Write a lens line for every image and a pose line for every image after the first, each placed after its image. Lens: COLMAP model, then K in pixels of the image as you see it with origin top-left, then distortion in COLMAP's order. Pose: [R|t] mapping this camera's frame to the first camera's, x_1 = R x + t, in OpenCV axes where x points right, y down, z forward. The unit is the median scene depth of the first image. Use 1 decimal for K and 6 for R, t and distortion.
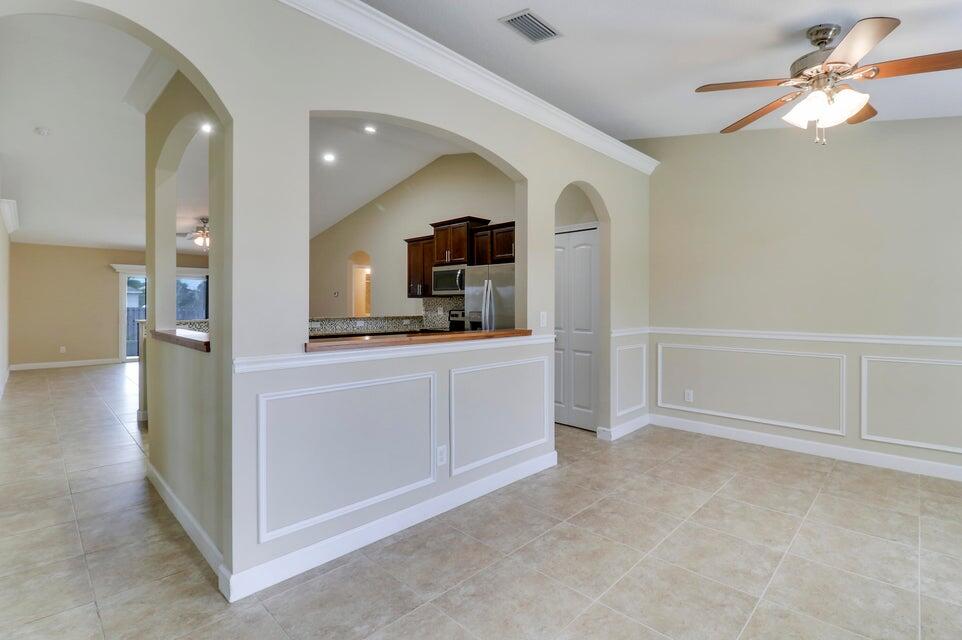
lens RADIAL K [[451.0, 0, 485.3], [0, 451.0, 303.8], [0, 0, 1]] dist [0.002007, -0.013050]
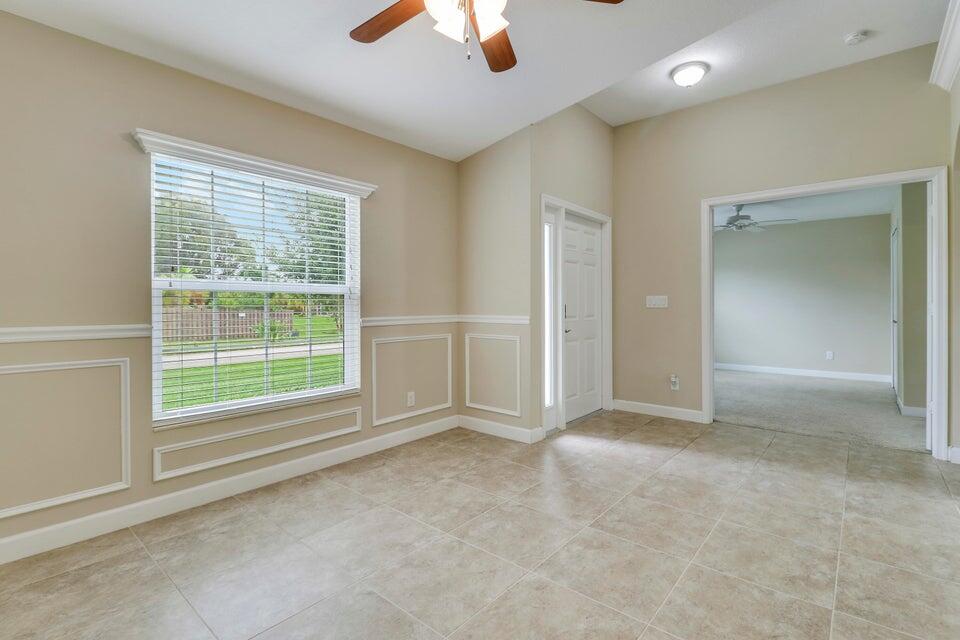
lens RADIAL K [[451.9, 0, 487.6], [0, 451.9, 307.9], [0, 0, 1]] dist [0.005074, -0.012809]
pose [[-0.997185, 0.003316, -0.074909, 0.550243], [0.002886, 0.999979, 0.005851, 0.039948], [0.074927, 0.005618, -0.997173, 1.238713]]
